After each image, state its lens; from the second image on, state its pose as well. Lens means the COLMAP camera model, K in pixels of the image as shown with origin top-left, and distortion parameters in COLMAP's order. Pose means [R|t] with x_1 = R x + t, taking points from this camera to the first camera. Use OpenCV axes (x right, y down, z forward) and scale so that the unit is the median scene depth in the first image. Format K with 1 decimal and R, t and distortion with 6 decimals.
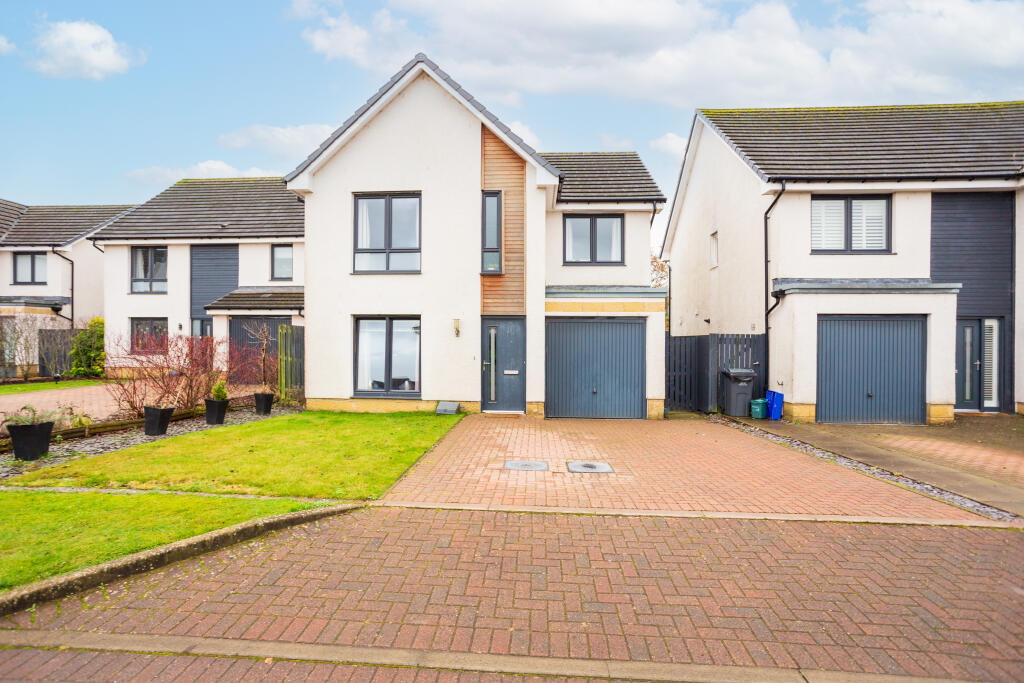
lens RADIAL K [[494.7, 0, 507.1], [0, 494.7, 342.3], [0, 0, 1]] dist [-0.046937, 0.029744]
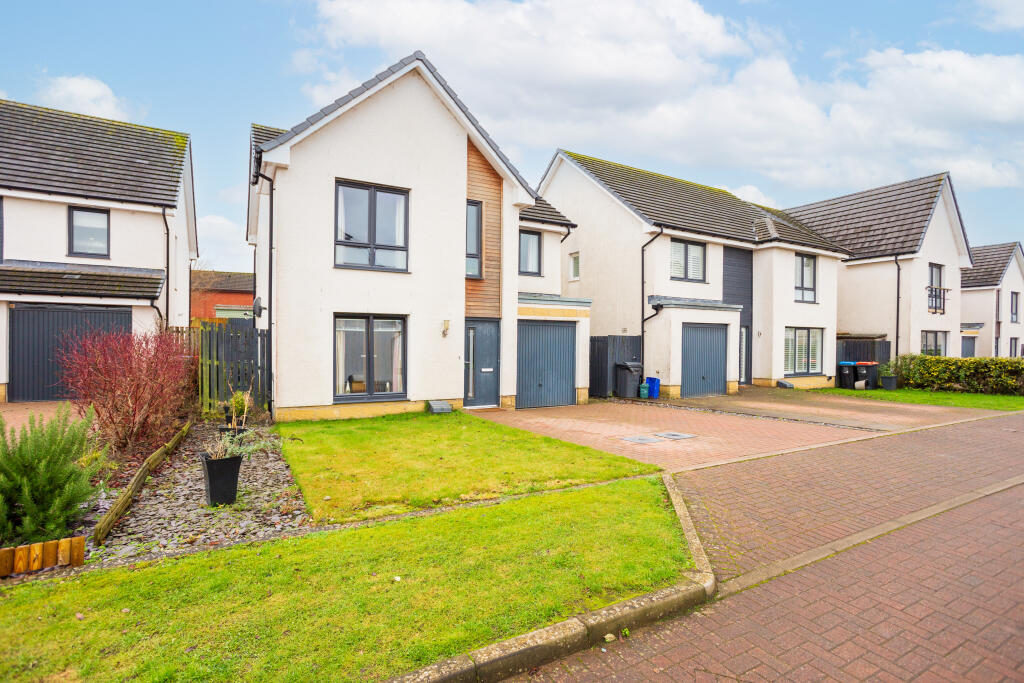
lens RADIAL K [[494.7, 0, 507.1], [0, 494.7, 342.3], [0, 0, 1]] dist [-0.046937, 0.029744]
pose [[0.835266, -0.002005, 0.549843, -0.555319], [-0.003007, 0.999962, 0.008214, -0.009370], [-0.549838, -0.008515, 0.835228, 0.067065]]
